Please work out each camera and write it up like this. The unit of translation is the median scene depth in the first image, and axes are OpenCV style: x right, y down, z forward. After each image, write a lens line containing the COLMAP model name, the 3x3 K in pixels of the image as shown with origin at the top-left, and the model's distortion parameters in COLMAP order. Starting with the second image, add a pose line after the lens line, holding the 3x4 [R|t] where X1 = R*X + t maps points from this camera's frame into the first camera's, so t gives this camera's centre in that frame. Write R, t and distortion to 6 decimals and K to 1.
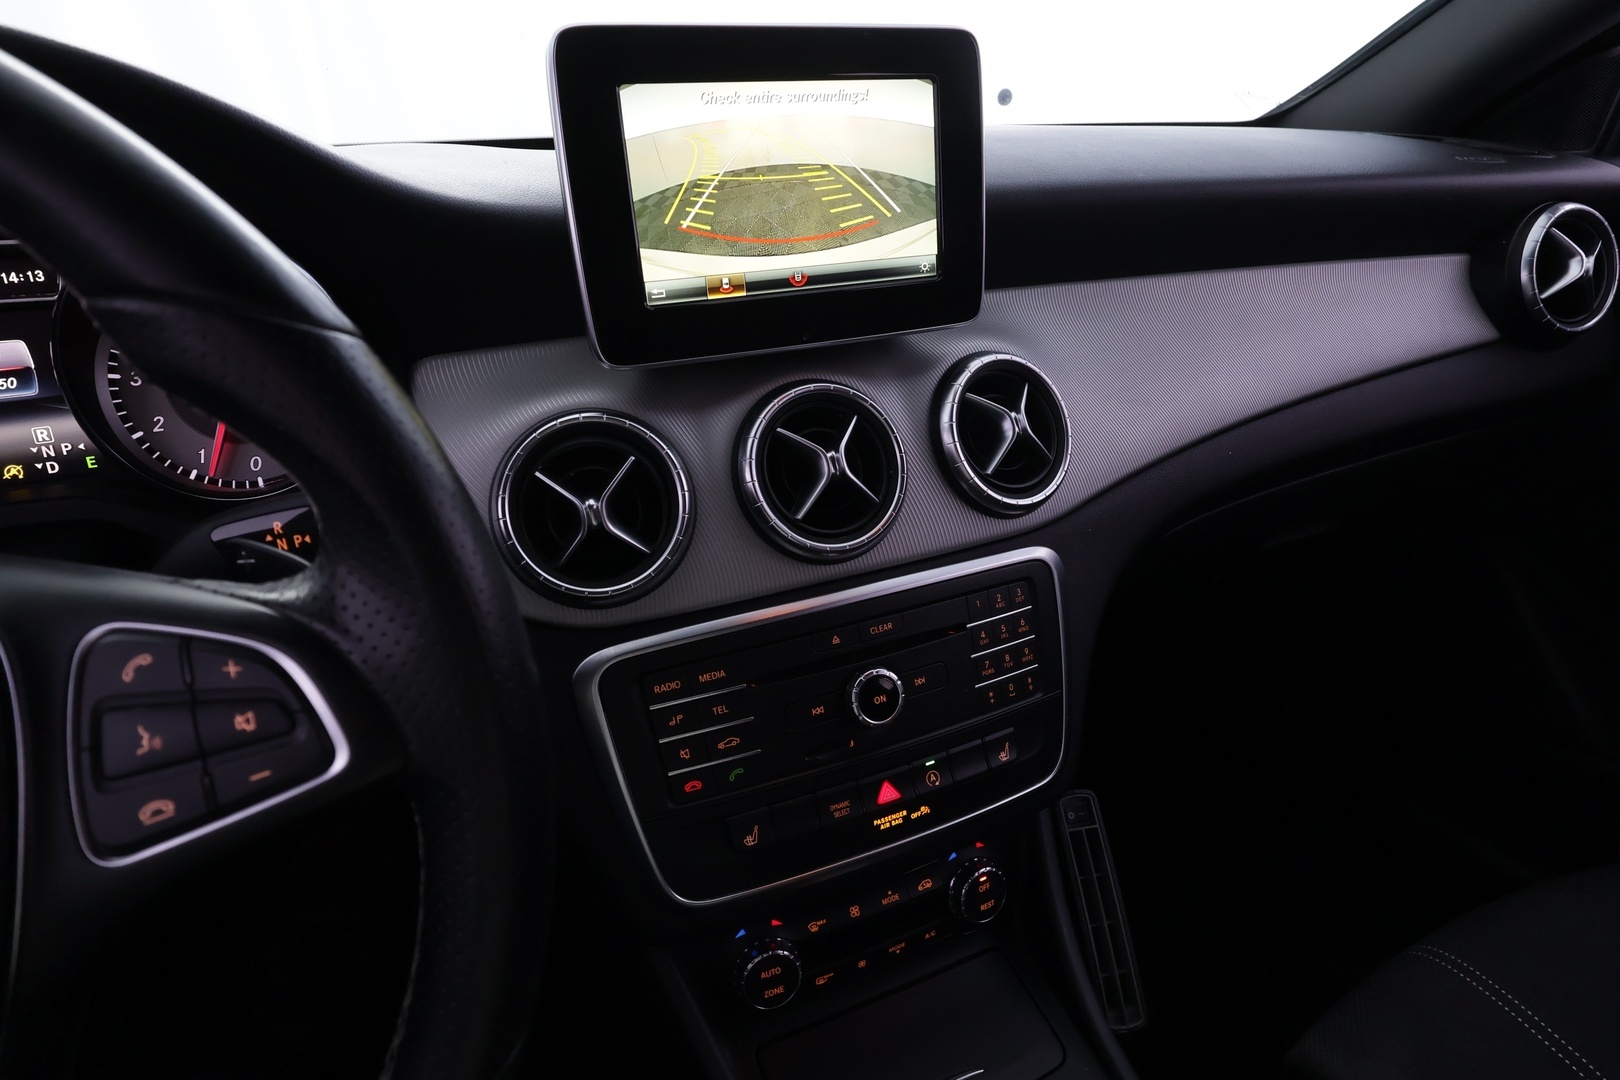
lens RADIAL K [[1002.8, 0, 803.3], [0, 1002.8, 528.3], [0, 0, 1]] dist [0.017242, 0.002394]
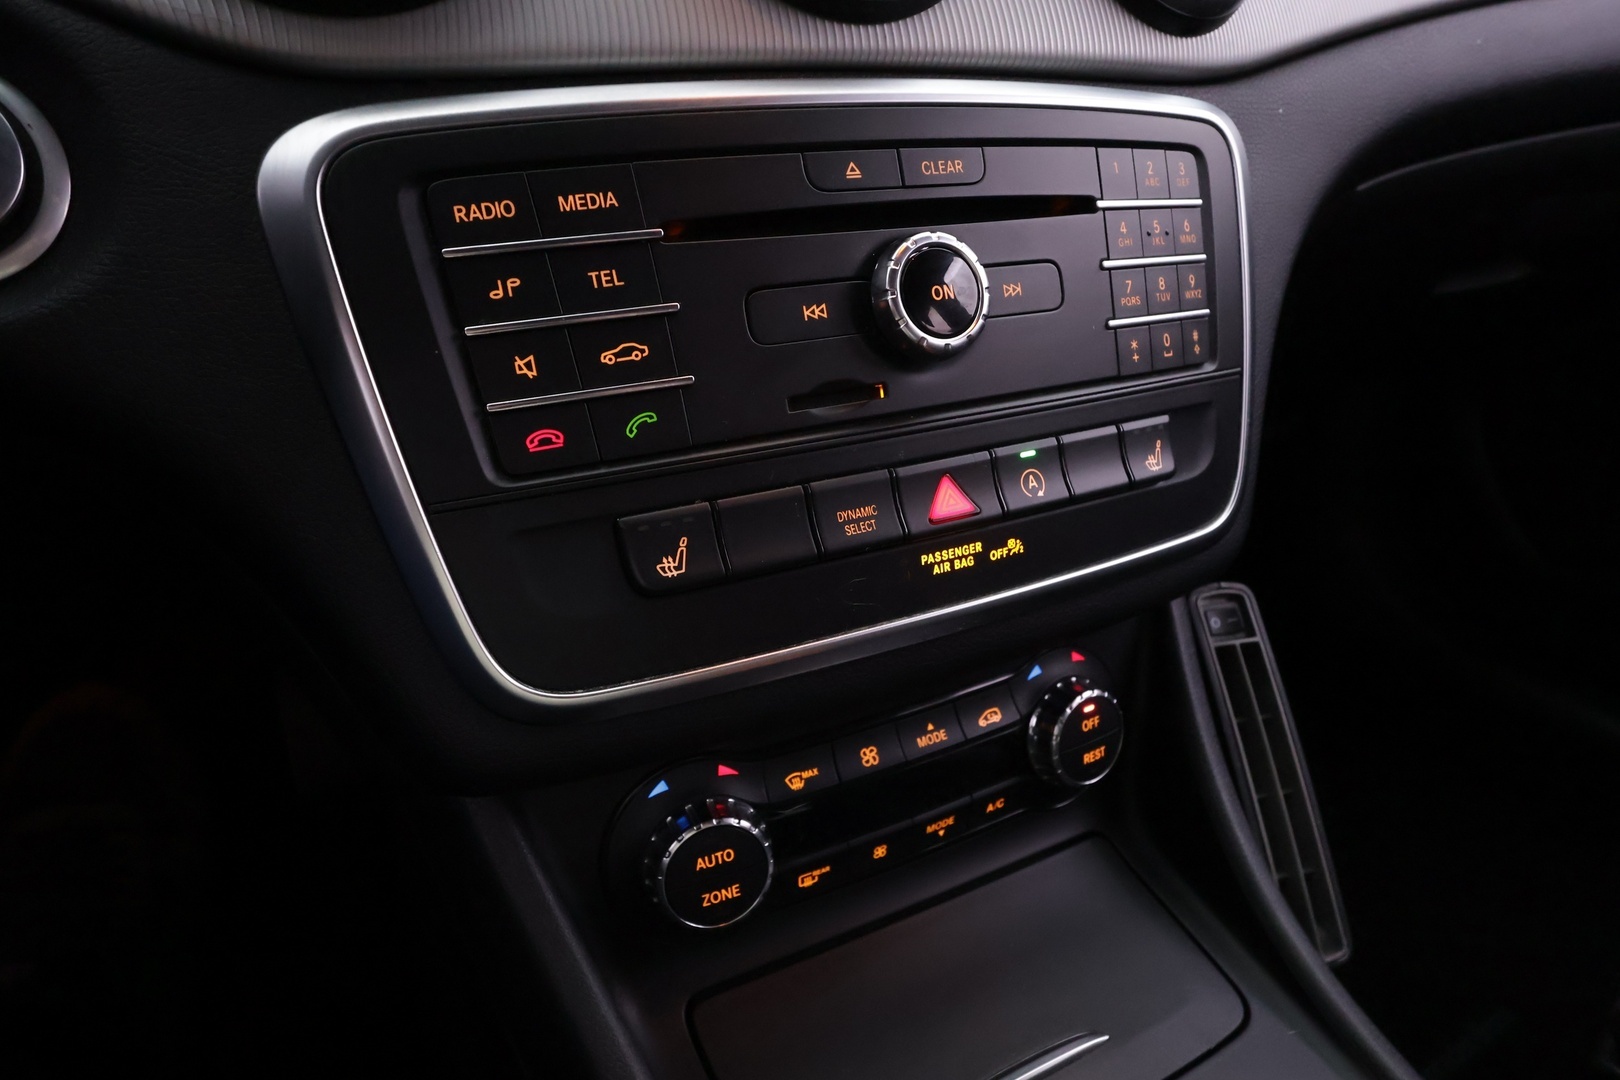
lens RADIAL K [[1002.8, 0, 811.7], [0, 1002.8, 533.9], [0, 0, 1]] dist [0.017242, 0.002394]
pose [[0.998832, 0.009760, 0.047326, -0.008115], [-0.011287, 0.999420, 0.032114, 0.251642], [-0.046986, -0.032611, 0.998363, 0.474599]]
